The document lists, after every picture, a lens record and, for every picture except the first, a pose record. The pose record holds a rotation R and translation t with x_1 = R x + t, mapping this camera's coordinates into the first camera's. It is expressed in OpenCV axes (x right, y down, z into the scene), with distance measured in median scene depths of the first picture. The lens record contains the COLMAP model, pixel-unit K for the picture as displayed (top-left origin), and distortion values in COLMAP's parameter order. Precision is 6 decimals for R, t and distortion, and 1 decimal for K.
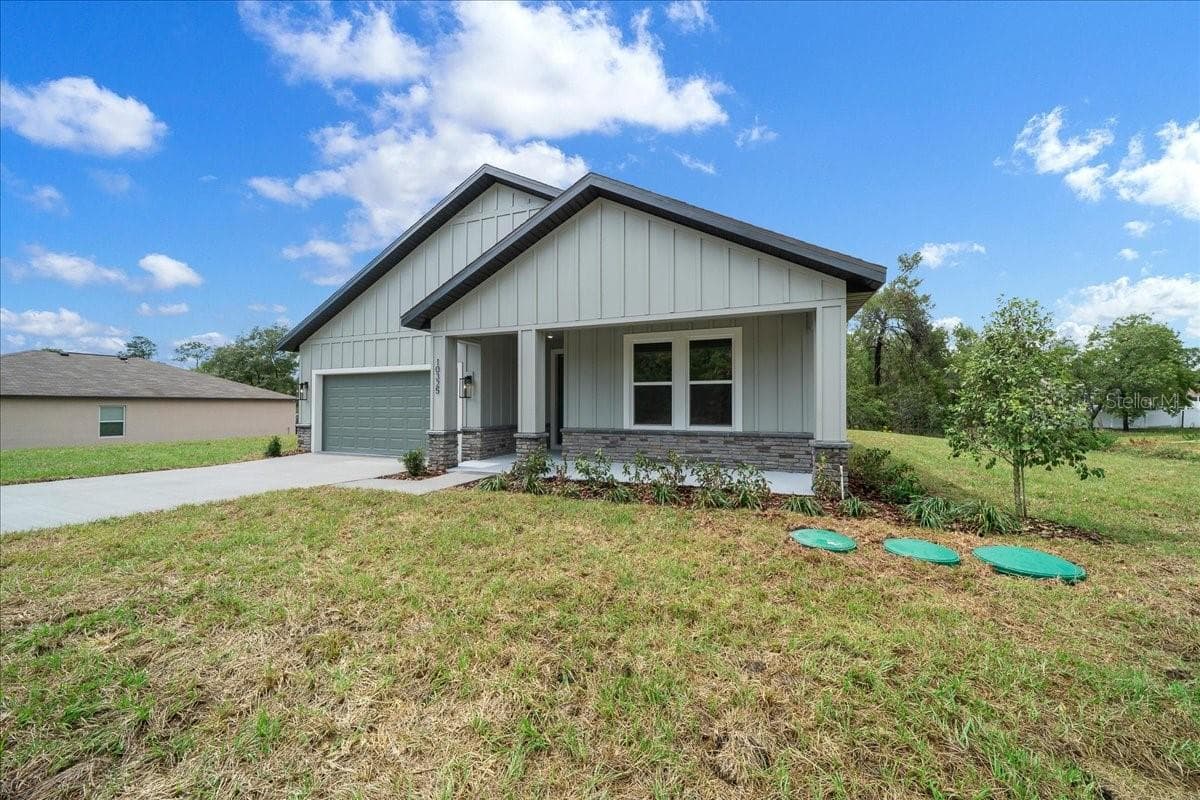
lens RADIAL K [[412.2, 0, 600.0], [0, 412.2, 400.0], [0, 0, 1]] dist [-0.004541, 0.000283]
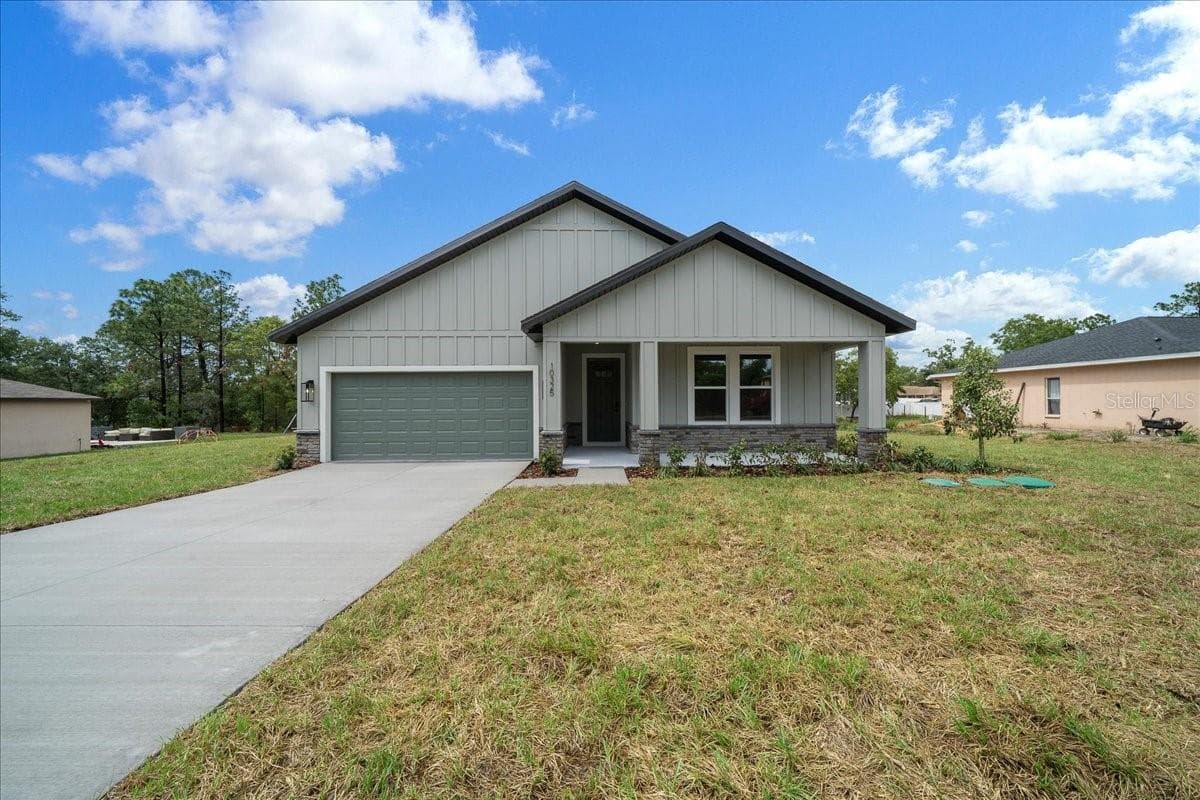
lens RADIAL K [[419.1, 0, 600.0], [0, 419.1, 400.0], [0, 0, 1]] dist [0.000670, -0.000015]
pose [[0.925345, -0.004361, 0.379102, -0.685588], [0.002120, 0.999978, 0.006328, -0.011455], [-0.379121, -0.005052, 0.925333, -0.037096]]
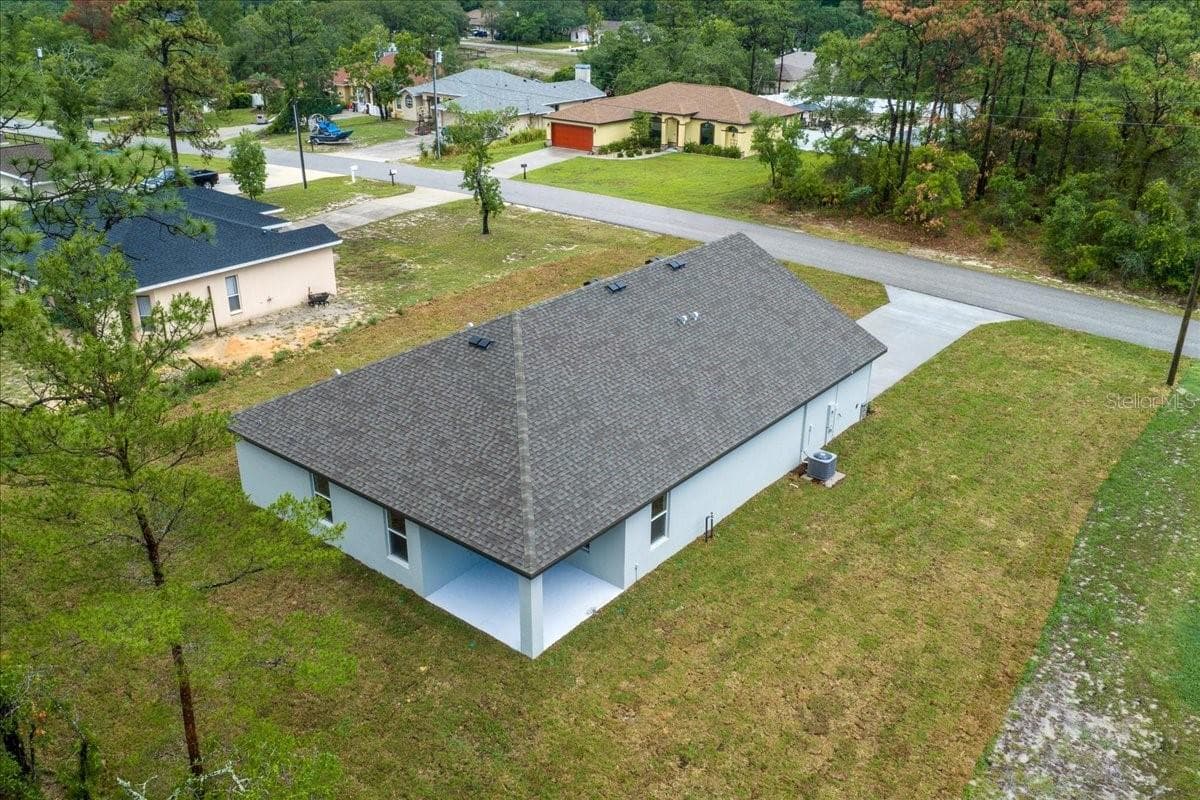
lens RADIAL K [[993.9, 0, 600.0], [0, 993.9, 400.0], [0, 0, 1]] dist [0.011422, 0.000294]
pose [[-0.954859, -0.134655, 0.264786, -1.066161], [-0.018940, 0.917144, 0.398106, -1.876518], [-0.296454, 0.375120, -0.878294, 6.165647]]
